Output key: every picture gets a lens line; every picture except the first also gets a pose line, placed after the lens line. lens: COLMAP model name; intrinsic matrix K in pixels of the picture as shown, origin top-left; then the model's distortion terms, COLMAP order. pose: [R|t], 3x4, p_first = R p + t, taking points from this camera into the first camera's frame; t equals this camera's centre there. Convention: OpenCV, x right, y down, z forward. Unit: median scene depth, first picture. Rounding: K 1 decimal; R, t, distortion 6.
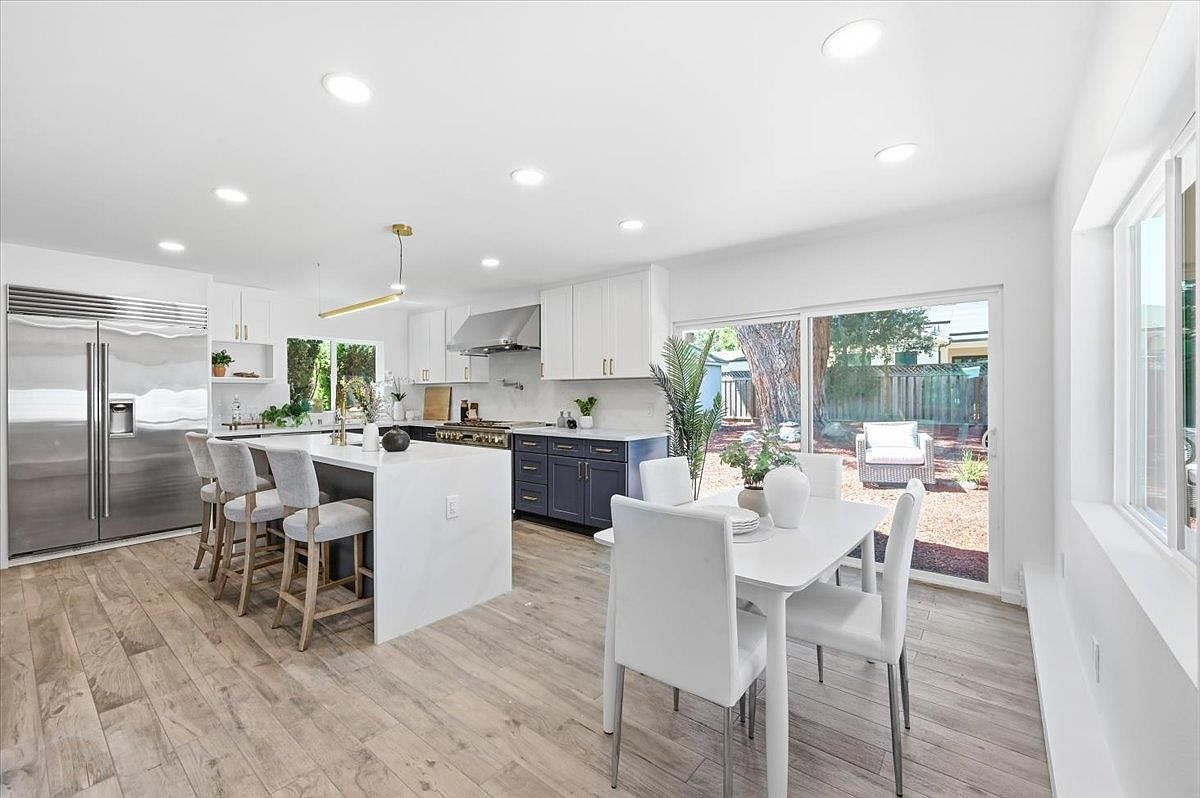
lens RADIAL K [[479.5, 0, 596.6], [0, 479.5, 392.1], [0, 0, 1]] dist [0.000286, 0.000427]
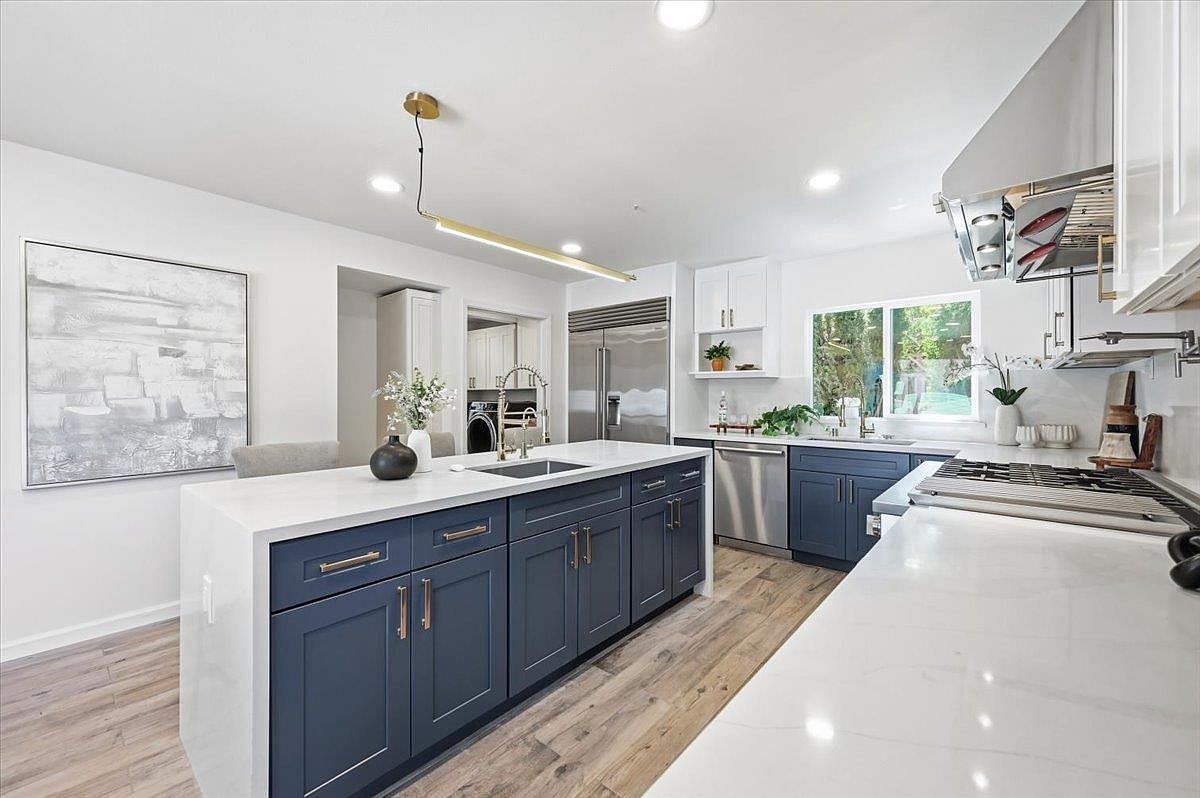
lens RADIAL K [[479.5, 0, 596.5], [0, 479.5, 399.6], [0, 0, 1]] dist [0.000286, 0.000427]
pose [[-0.032932, 0.005741, -0.999441, 0.111019], [0.000233, 0.999984, 0.005736, 0.014710], [0.999458, -0.000044, -0.032932, 0.804343]]
